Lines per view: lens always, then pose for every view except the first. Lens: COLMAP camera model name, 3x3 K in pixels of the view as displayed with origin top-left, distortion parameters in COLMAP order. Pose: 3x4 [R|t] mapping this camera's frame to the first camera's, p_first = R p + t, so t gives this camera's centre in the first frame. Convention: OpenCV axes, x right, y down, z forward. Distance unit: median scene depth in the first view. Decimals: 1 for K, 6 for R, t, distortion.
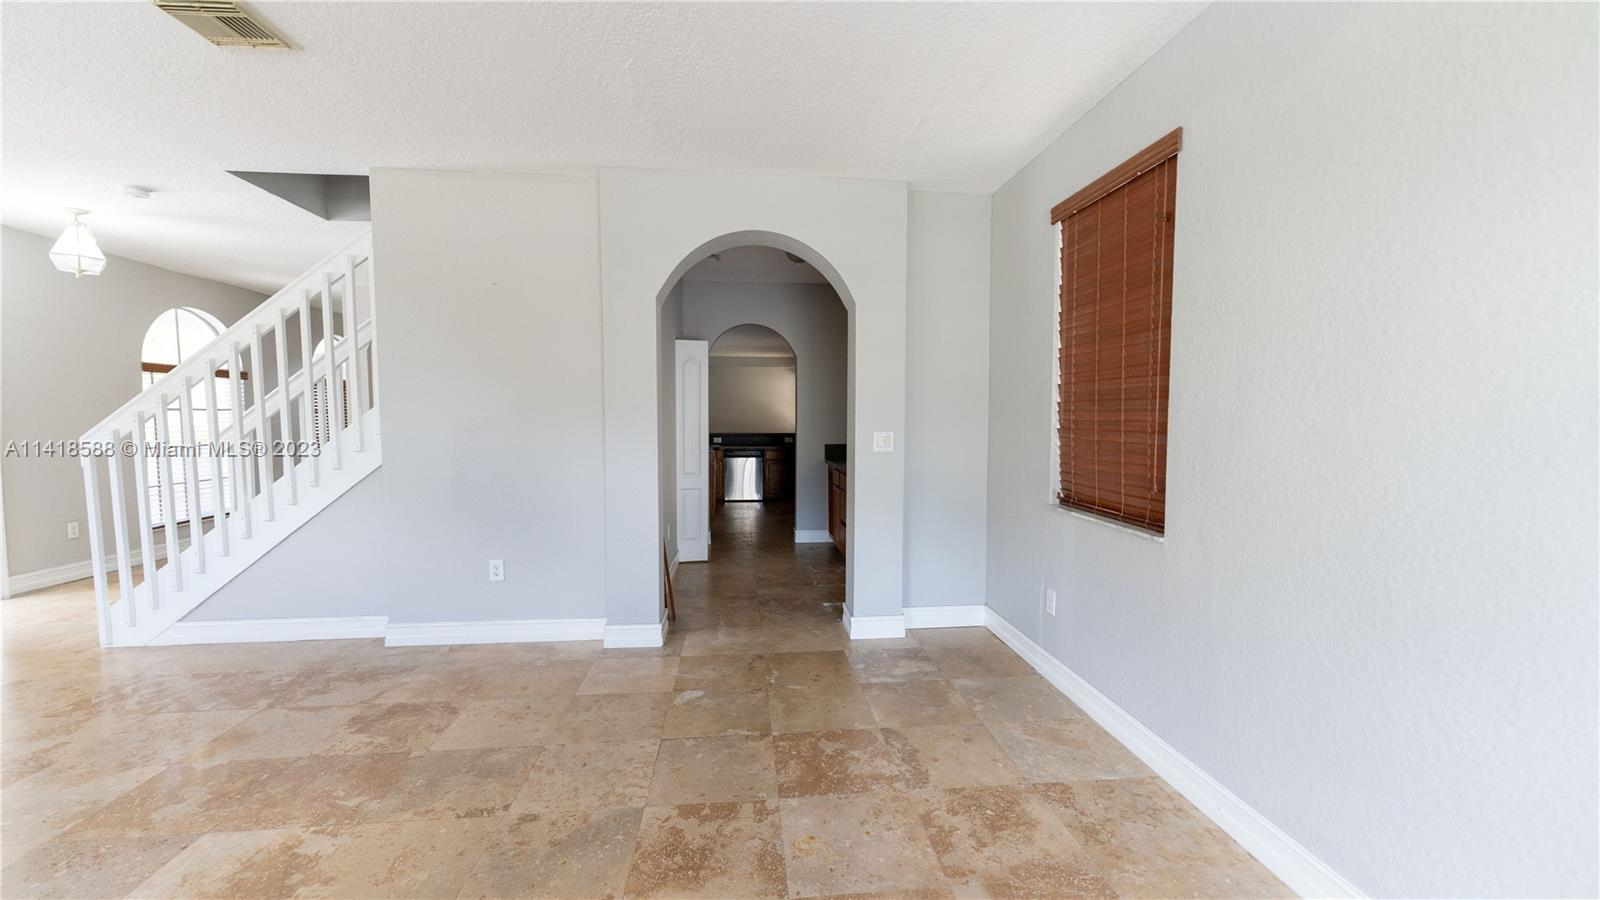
lens RADIAL K [[653.3, 0, 797.6], [0, 653.3, 432.1], [0, 0, 1]] dist [0.003391, -0.001272]
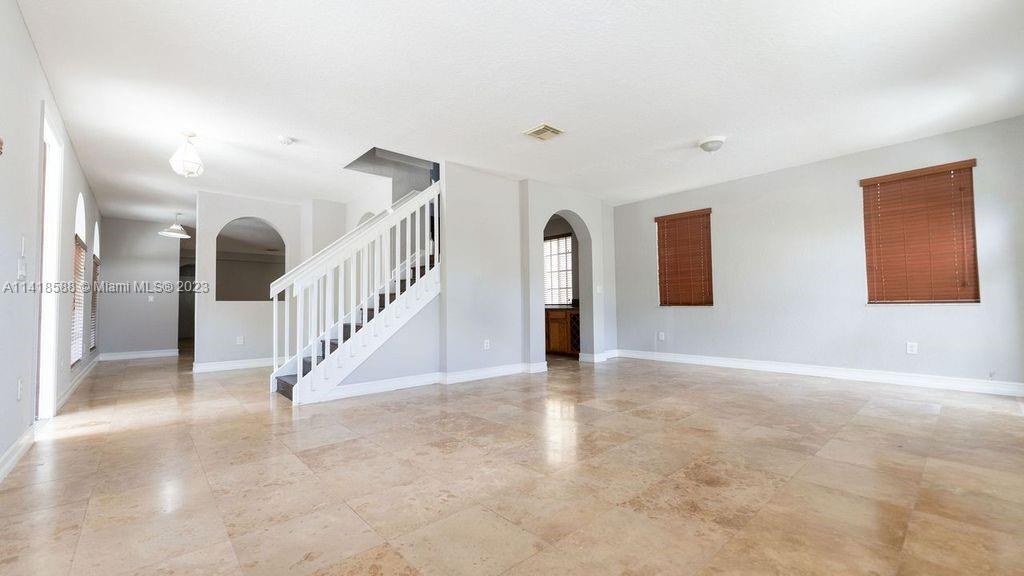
lens RADIAL K [[418.1, 0, 507.4], [0, 418.1, 285.0], [0, 0, 1]] dist [0.003391, -0.001272]
pose [[0.804382, 0.018363, 0.593828, -1.553914], [0.028673, 0.997158, -0.069675, 0.136137], [-0.593420, 0.073072, 0.801569, -0.254234]]
